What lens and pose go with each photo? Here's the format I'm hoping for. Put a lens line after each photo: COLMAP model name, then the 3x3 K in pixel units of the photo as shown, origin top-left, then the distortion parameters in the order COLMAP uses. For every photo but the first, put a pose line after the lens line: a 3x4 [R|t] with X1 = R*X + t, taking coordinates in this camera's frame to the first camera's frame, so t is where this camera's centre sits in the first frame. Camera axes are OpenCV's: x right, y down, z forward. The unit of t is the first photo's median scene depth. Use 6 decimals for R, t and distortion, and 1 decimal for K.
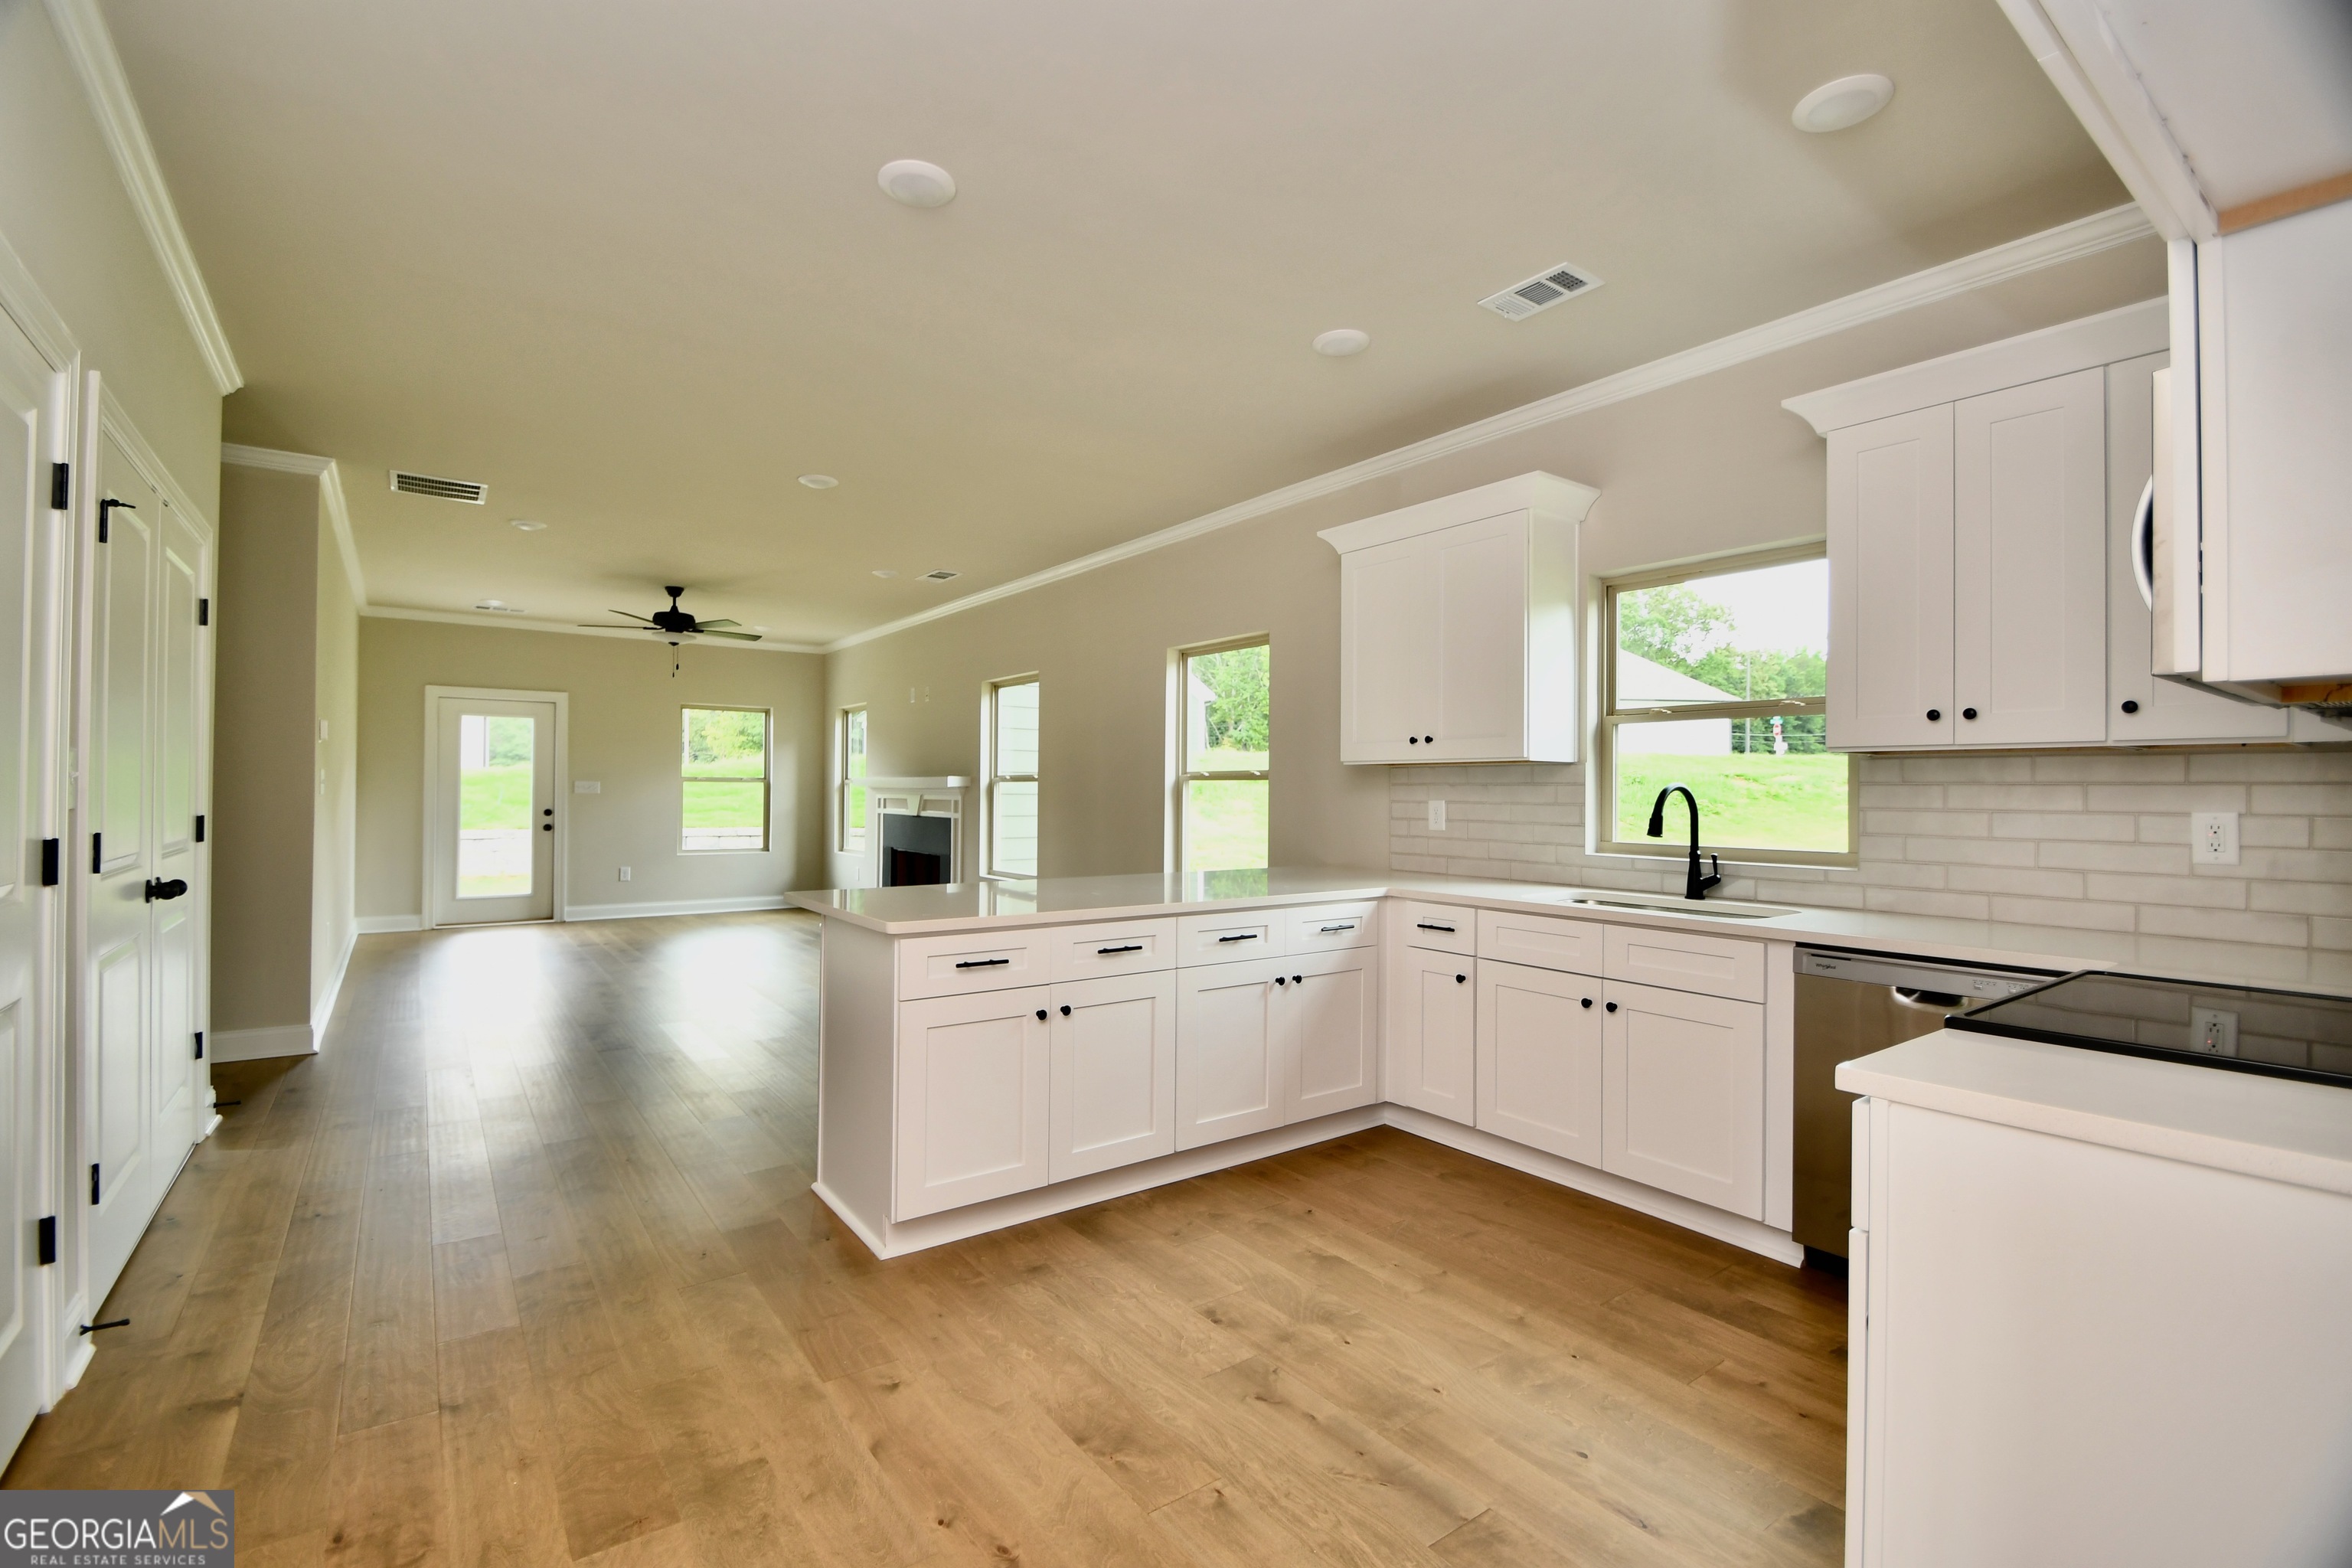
lens RADIAL K [[1026.9, 0, 1171.5], [0, 1026.9, 796.1], [0, 0, 1]] dist [-0.001433, -0.005687]
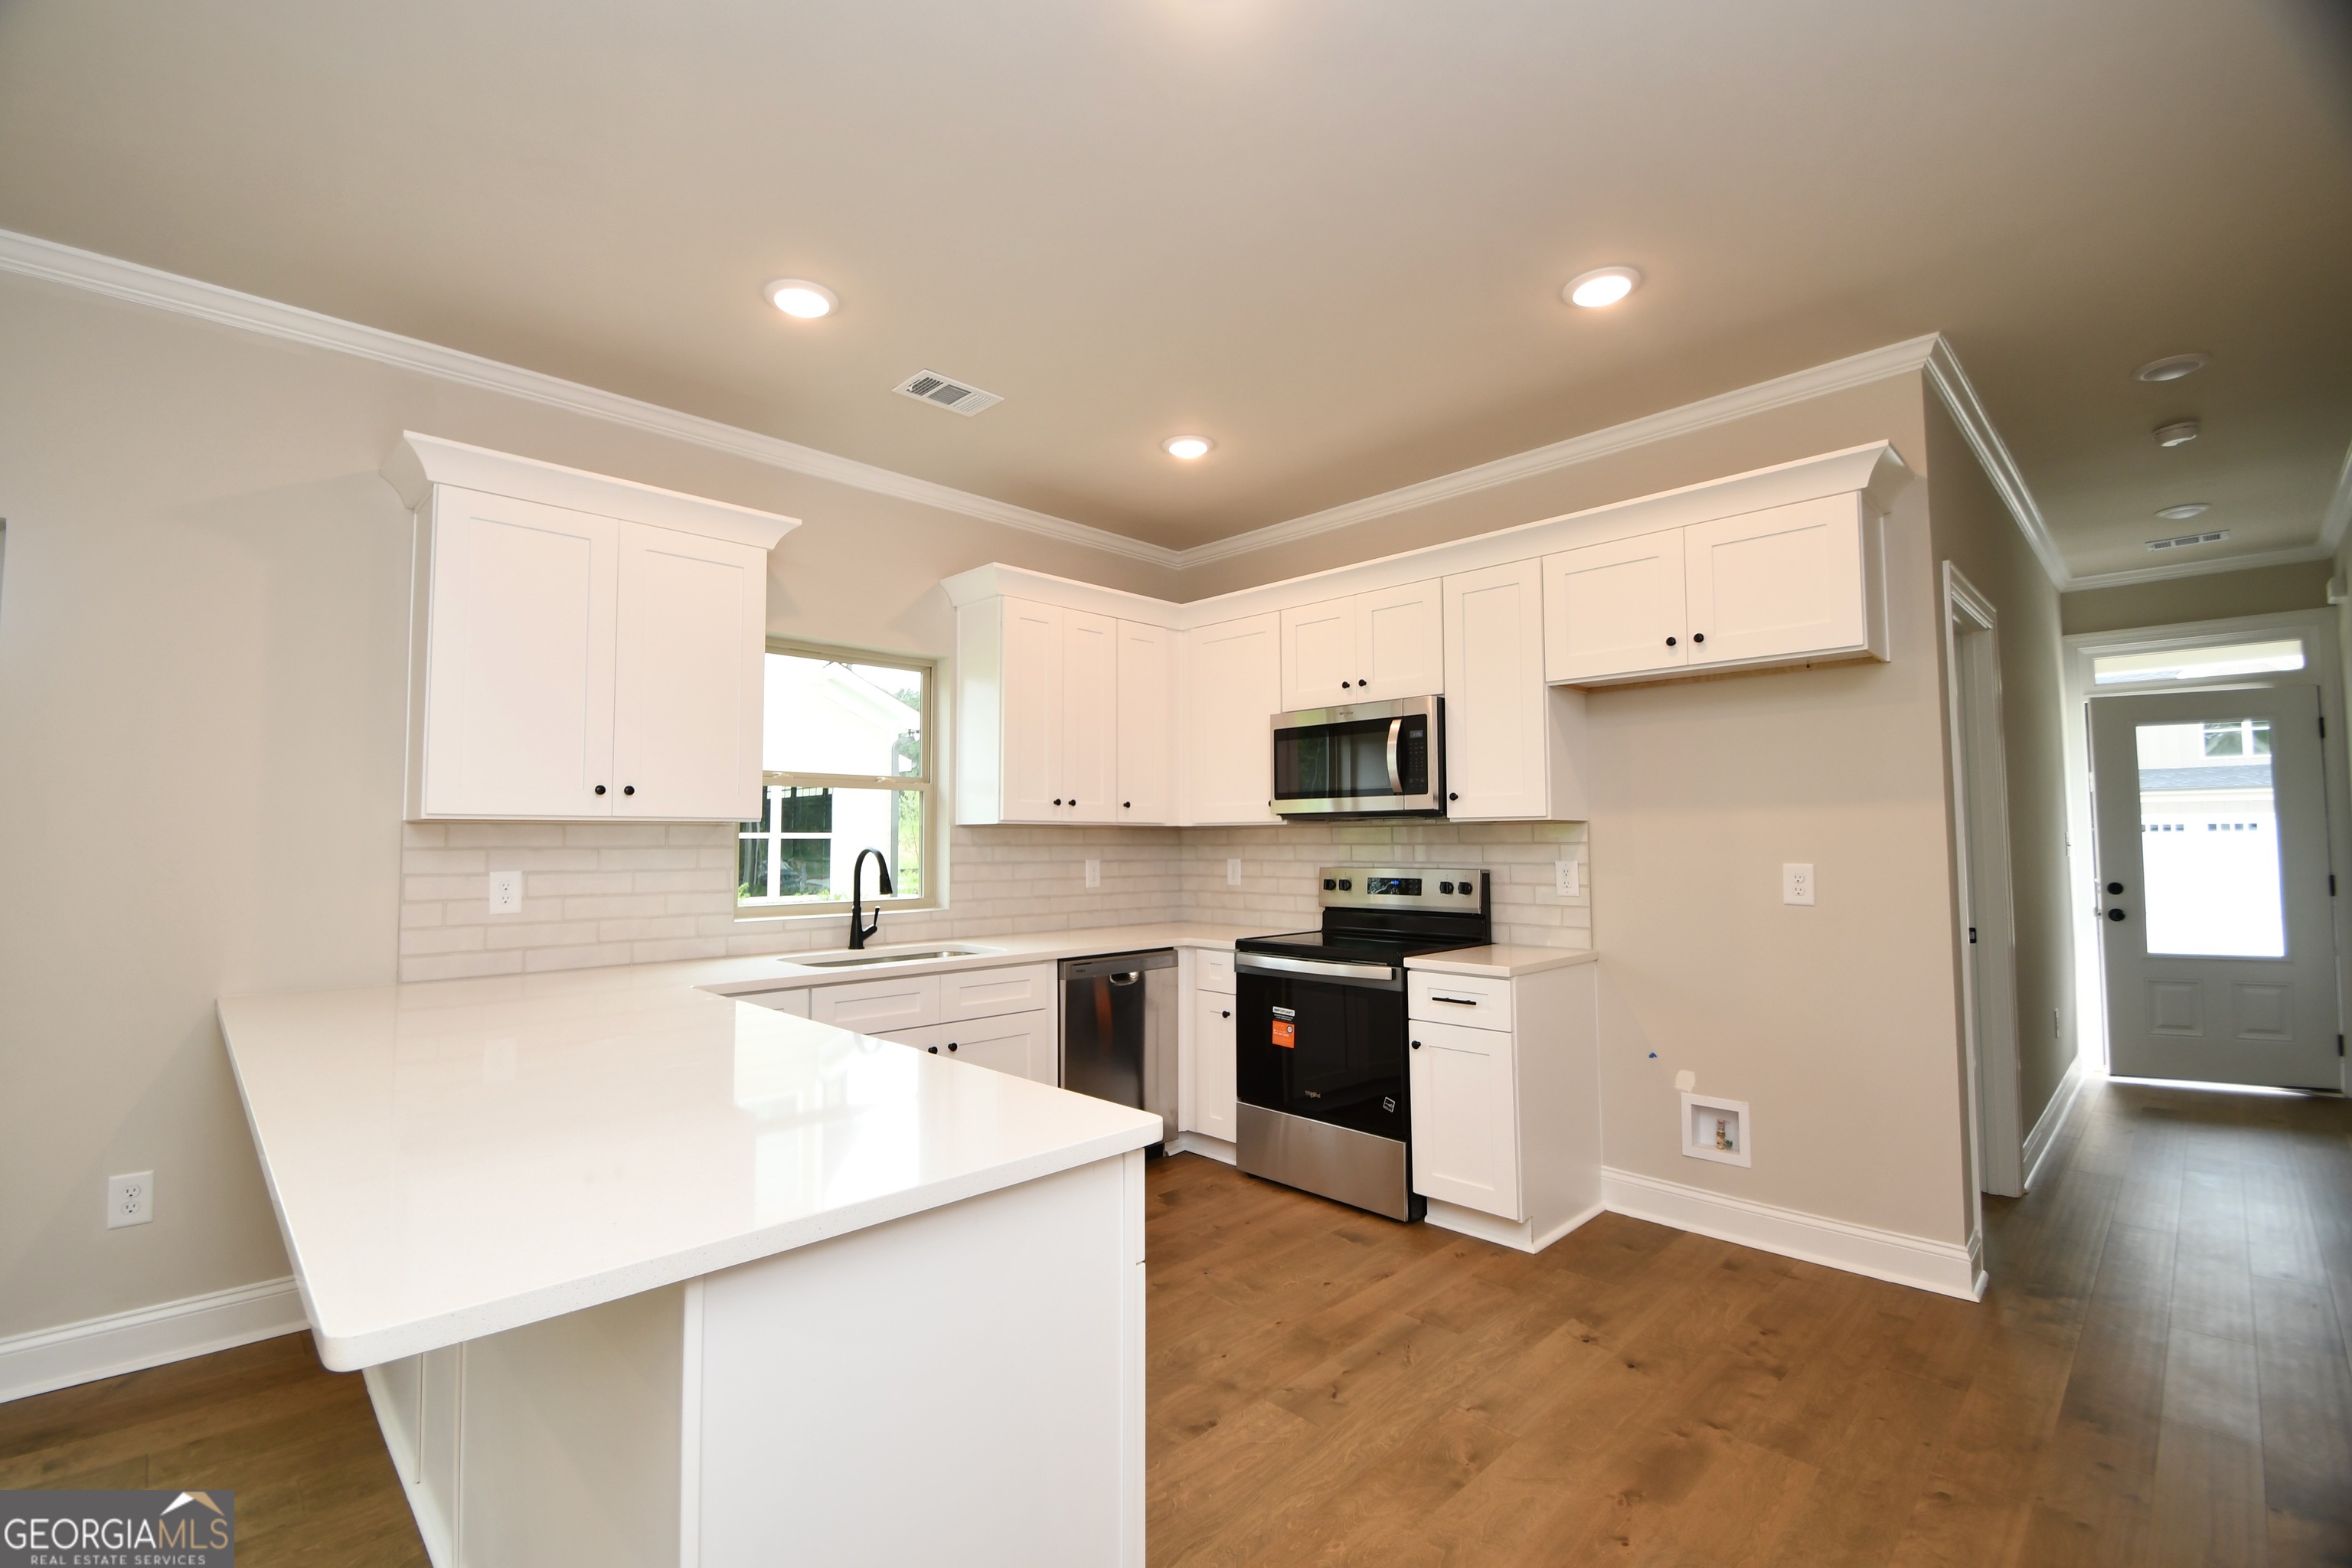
lens RADIAL K [[1026.9, 0, 1157.7], [0, 1026.9, 783.0], [0, 0, 1]] dist [-0.001433, -0.005687]
pose [[-0.136874, 0.059128, 0.988822, -0.708317], [0.016436, 0.998215, -0.057415, -0.011991], [-0.990452, 0.008393, -0.137602, 0.919396]]
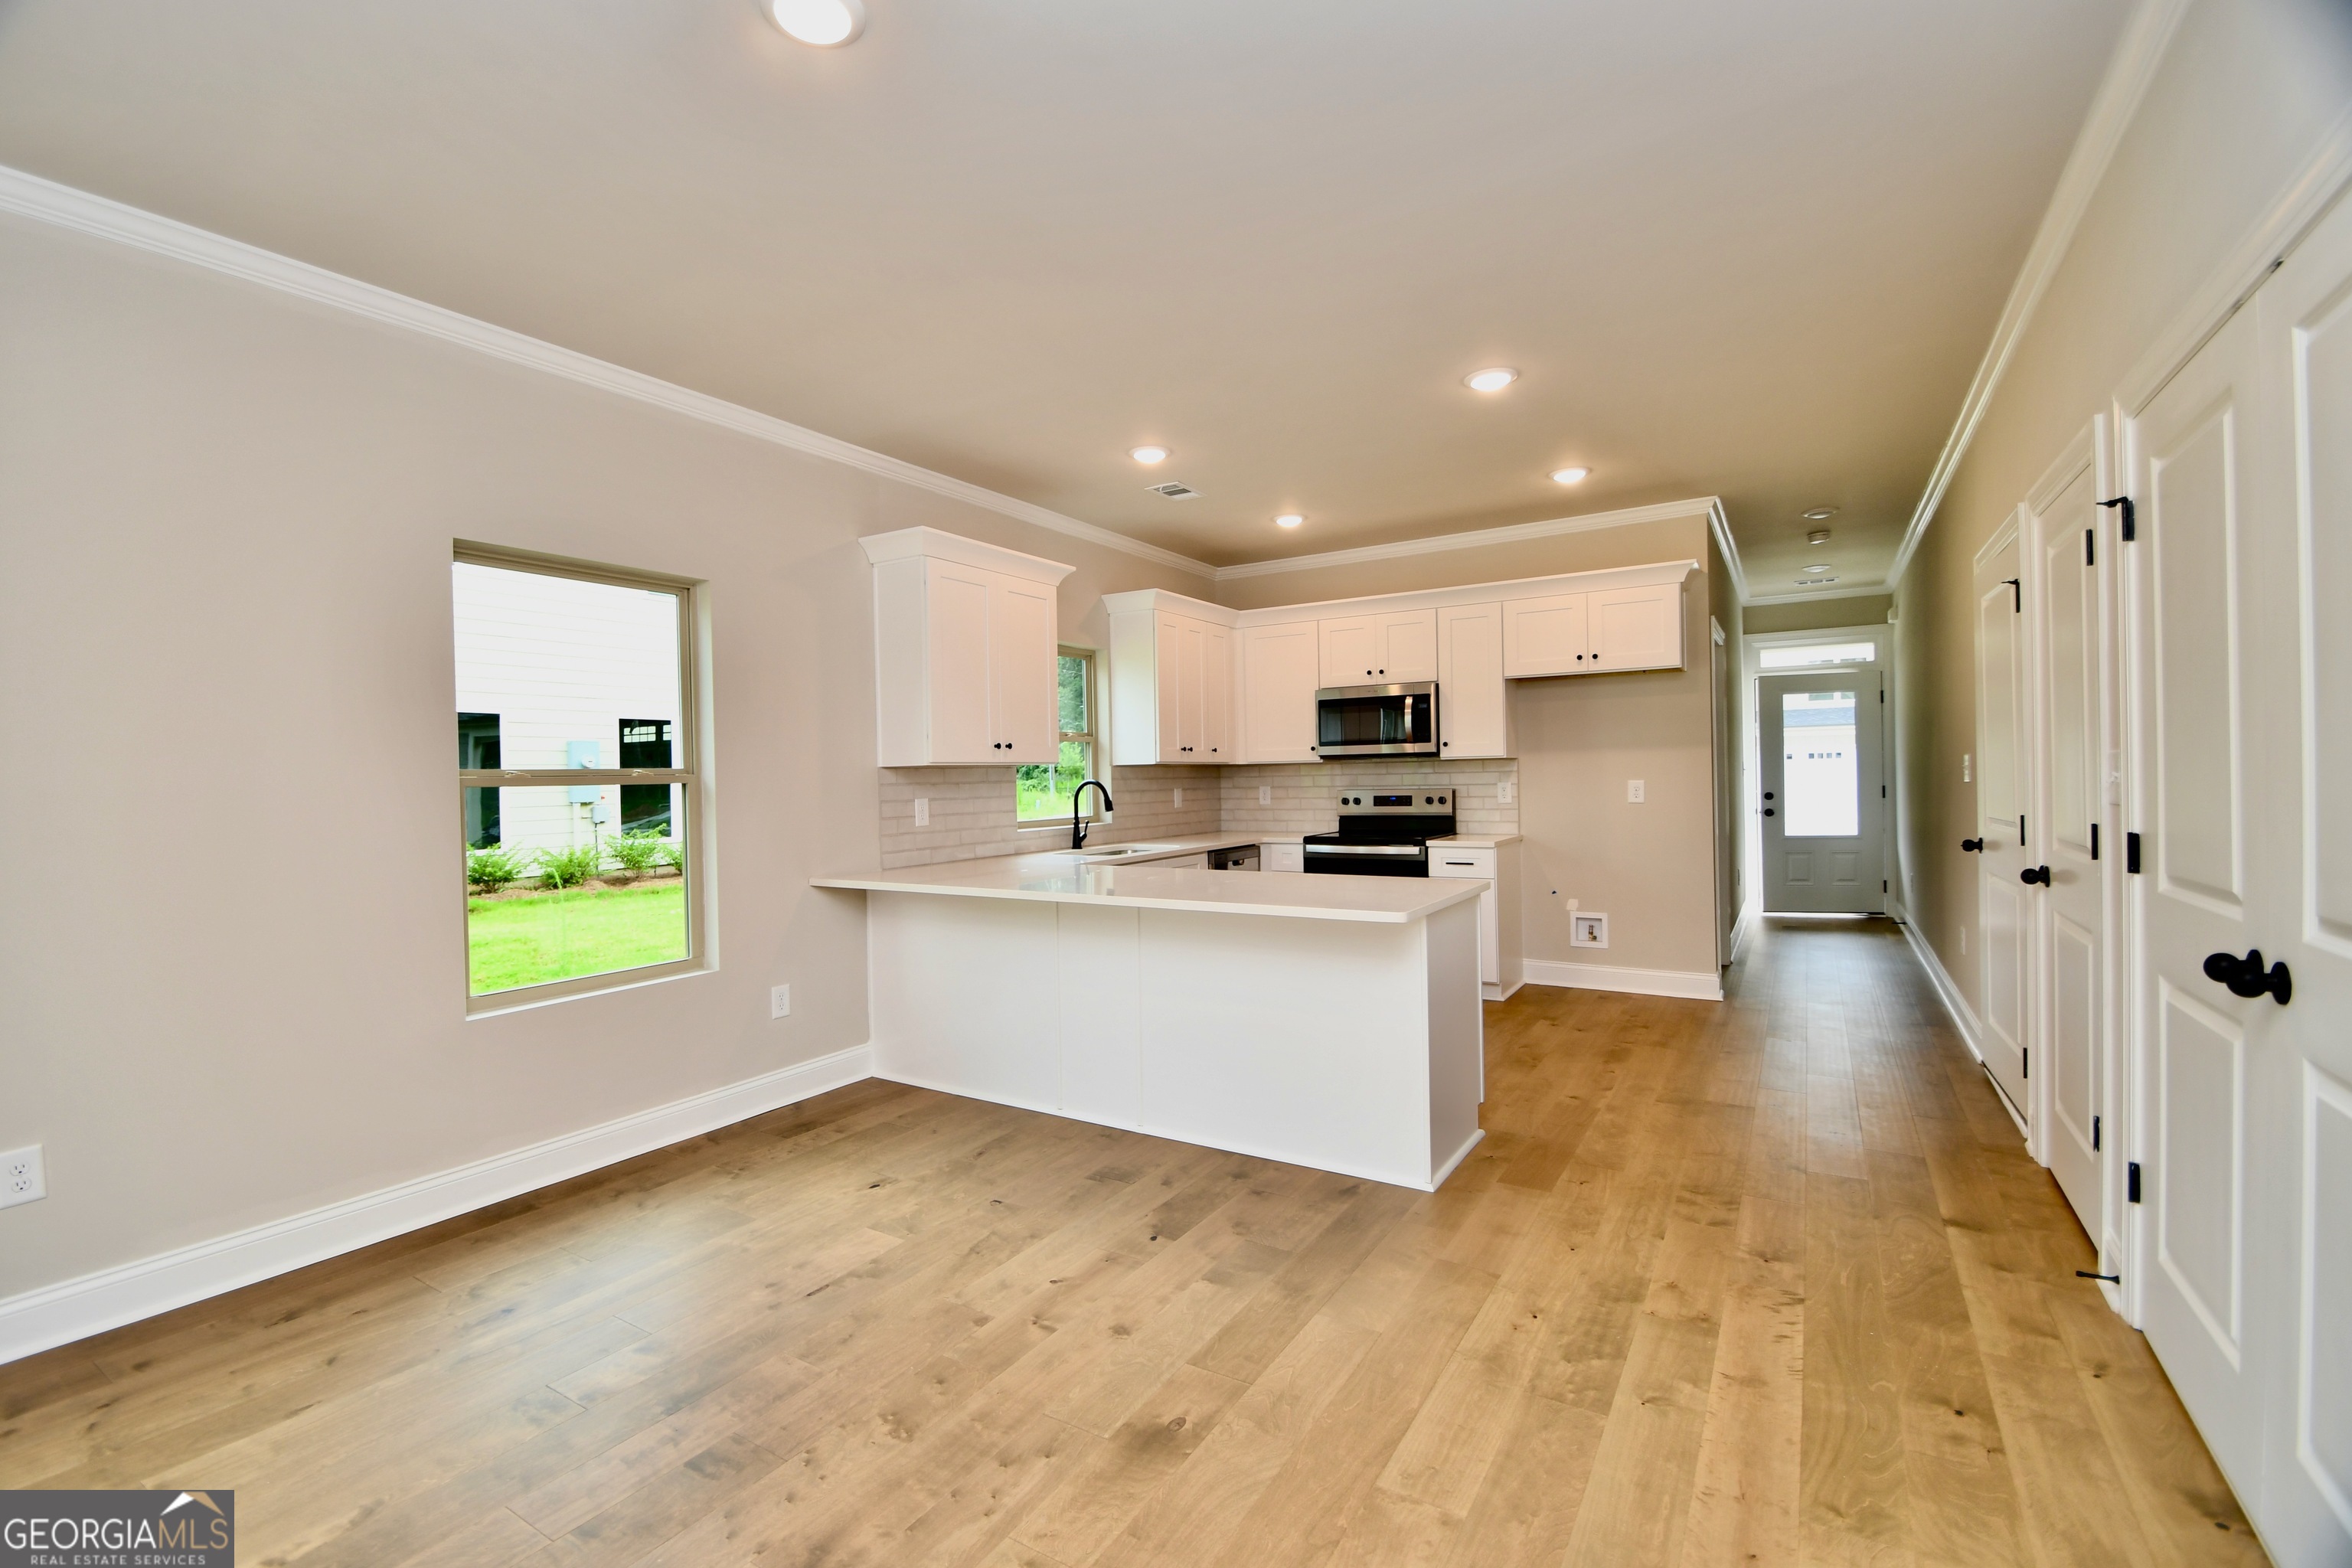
lens RADIAL K [[1026.9, 0, 1170.7], [0, 1026.9, 778.3], [0, 0, 1]] dist [-0.001433, -0.005687]
pose [[-0.370551, 0.001641, 0.928811, -1.200053], [0.029682, 0.999509, 0.010076, -0.029539], [-0.928338, 0.031303, -0.370418, 1.629350]]
